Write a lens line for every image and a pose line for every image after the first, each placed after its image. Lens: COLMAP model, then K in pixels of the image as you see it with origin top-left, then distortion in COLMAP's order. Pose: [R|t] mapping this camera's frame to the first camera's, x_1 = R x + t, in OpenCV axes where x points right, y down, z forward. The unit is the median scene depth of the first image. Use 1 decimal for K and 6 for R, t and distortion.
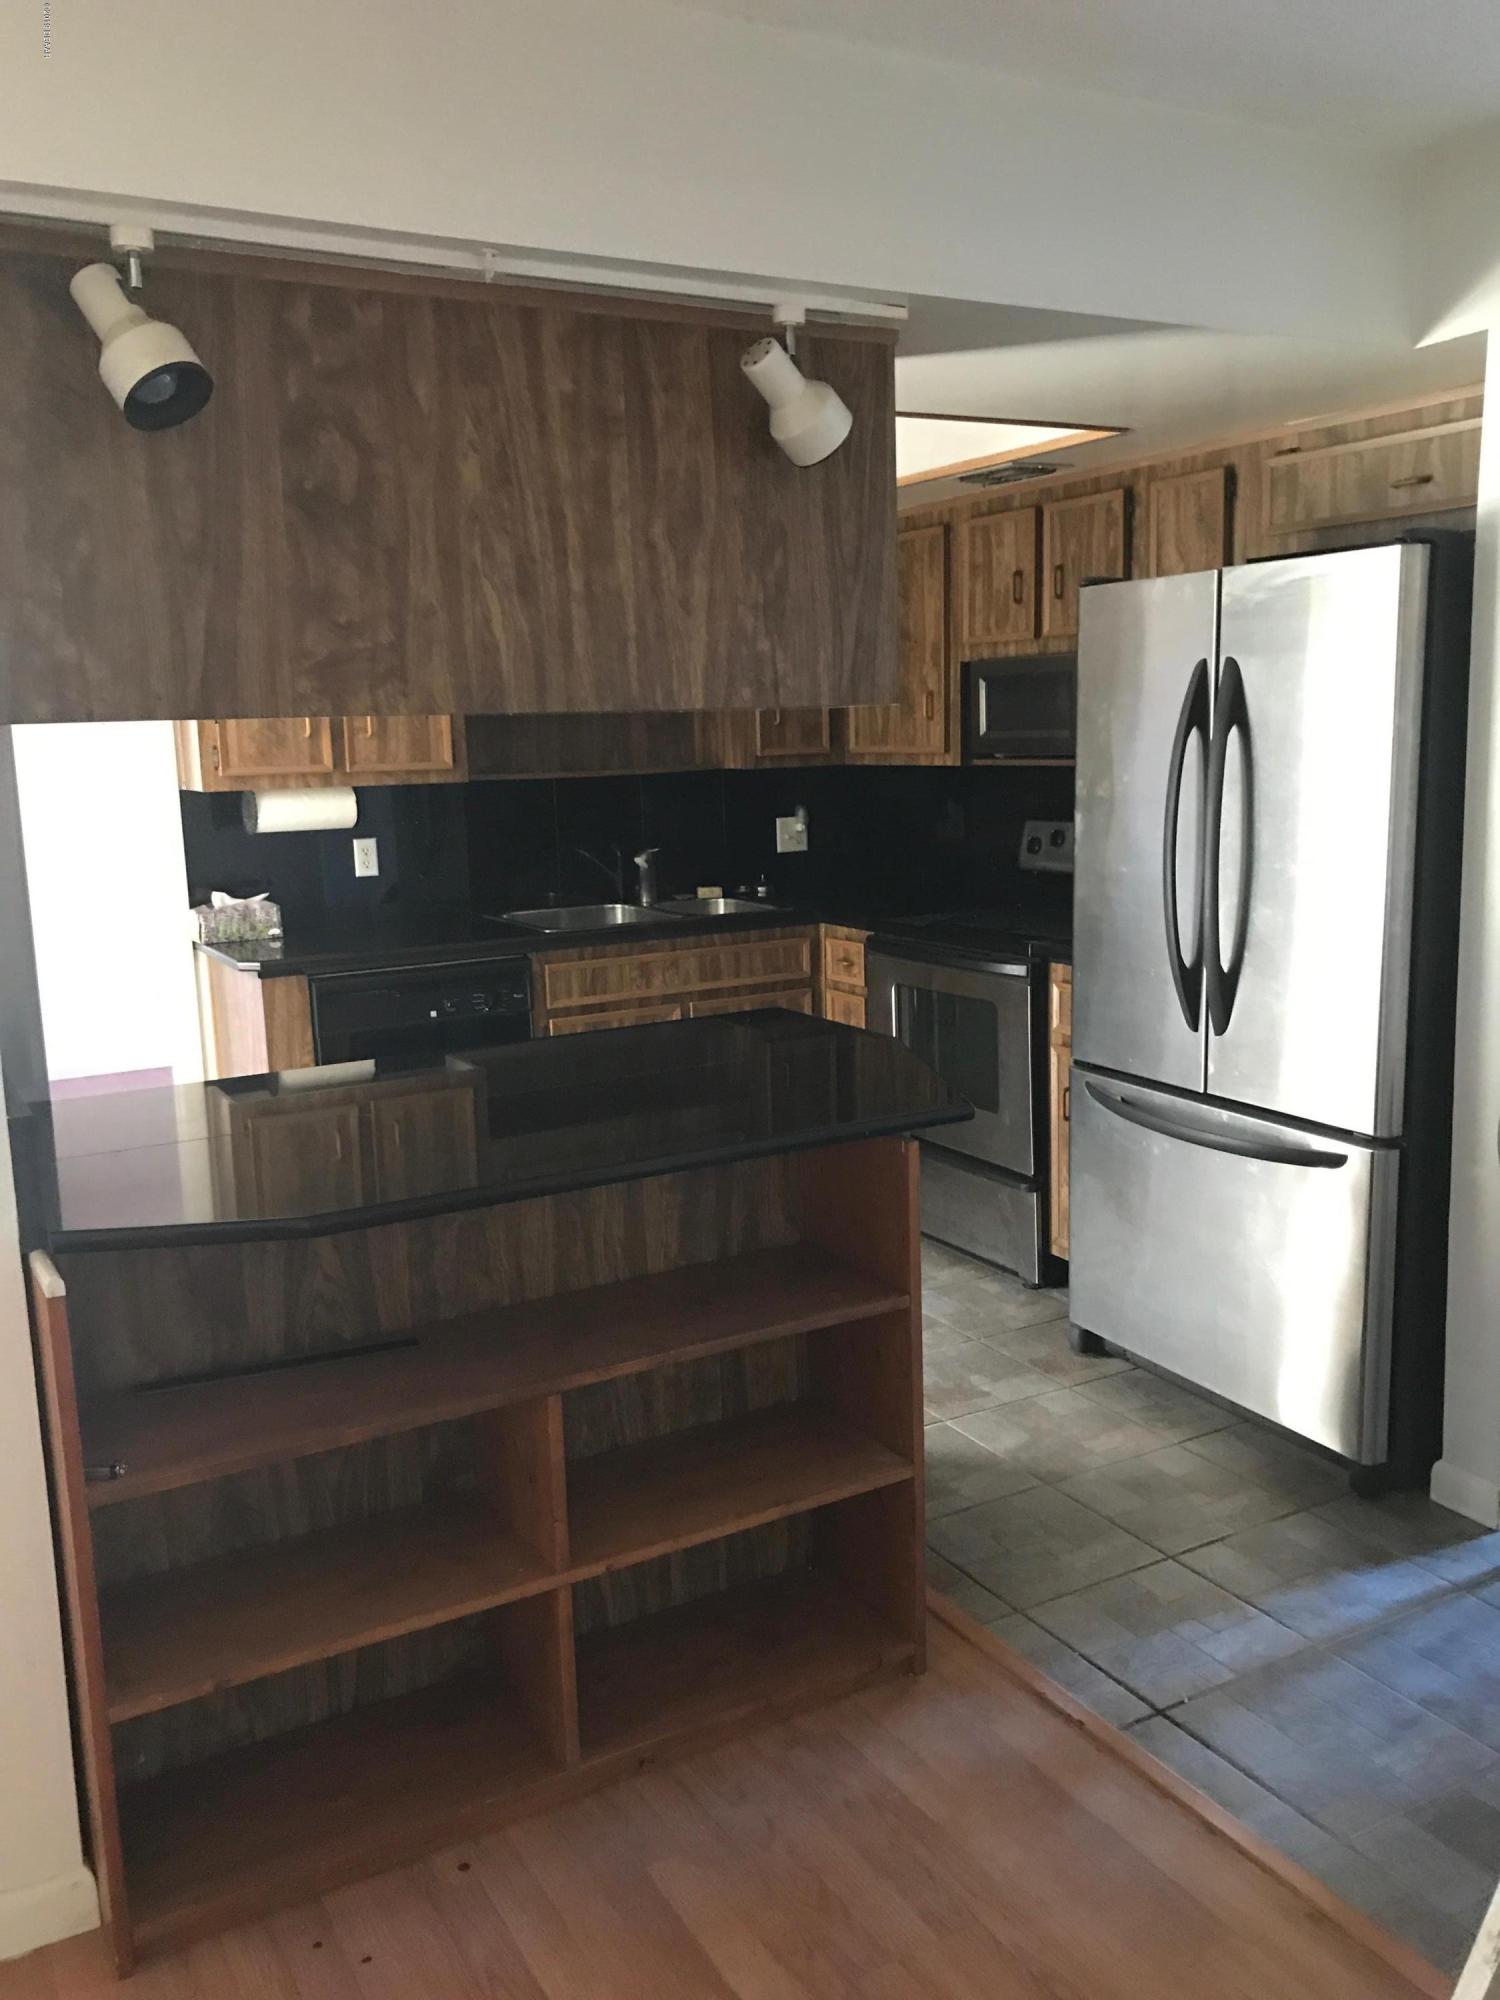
lens RADIAL K [[1659.3, 0, 750.0], [0, 1659.3, 1000.0], [0, 0, 1]] dist [0.138380, -0.326498]
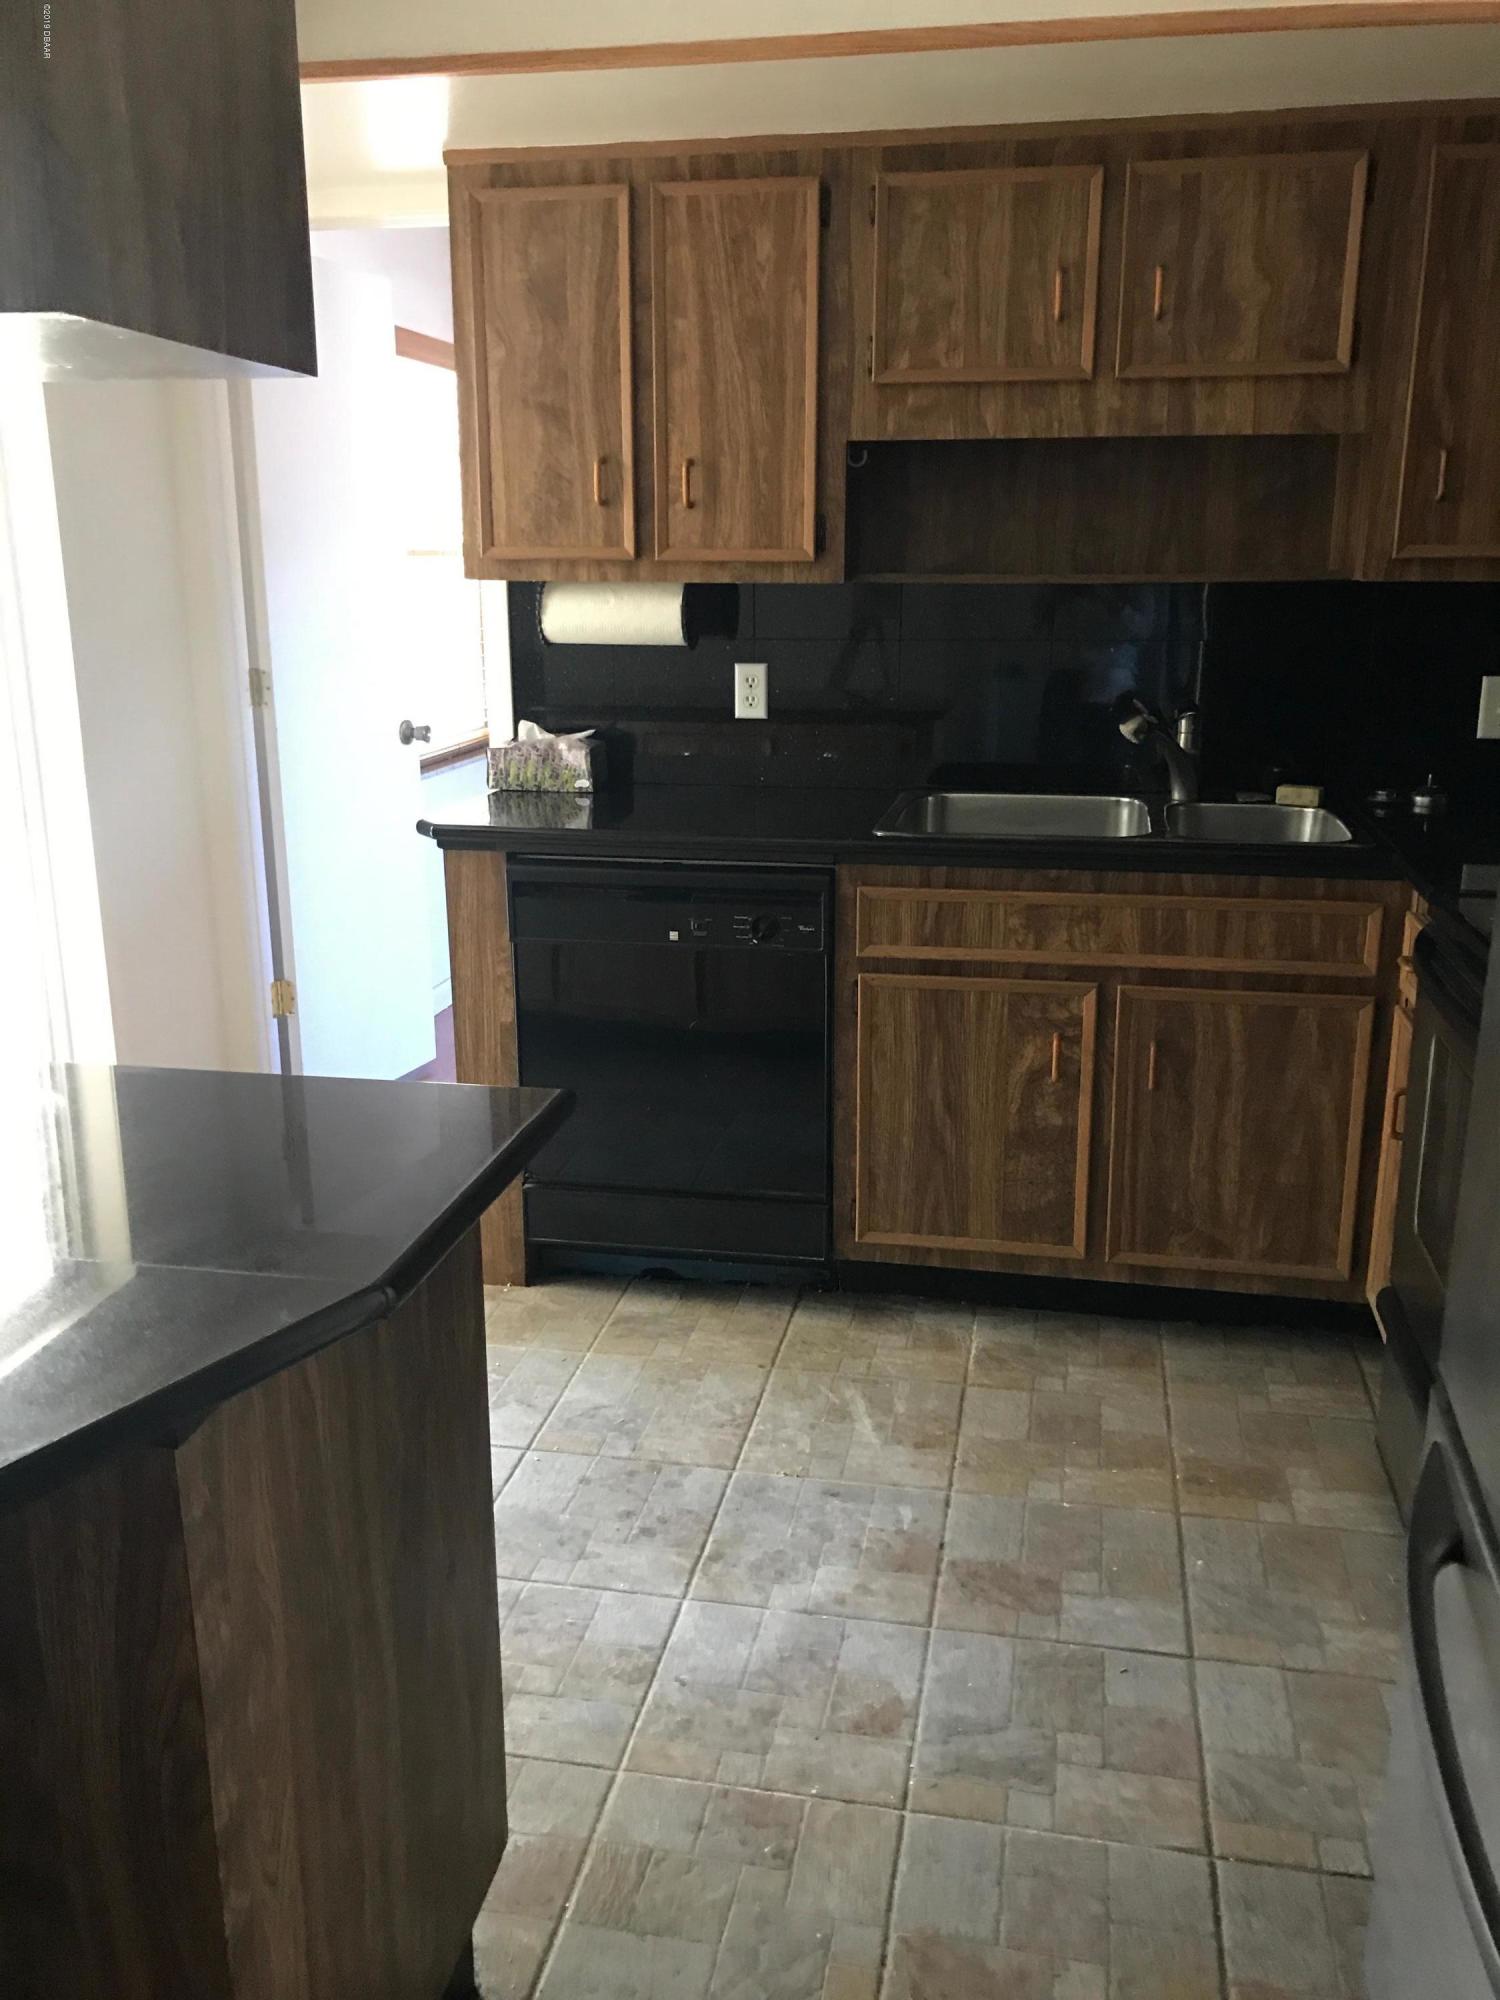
lens RADIAL K [[1659.3, 0, 750.0], [0, 1659.3, 1000.0], [0, 0, 1]] dist [0.138380, -0.326498]
pose [[0.759924, 0.196485, -0.619604, 0.238134], [-0.129287, 0.979863, 0.152161, -0.068141], [0.637025, -0.035524, 0.770024, 0.484837]]
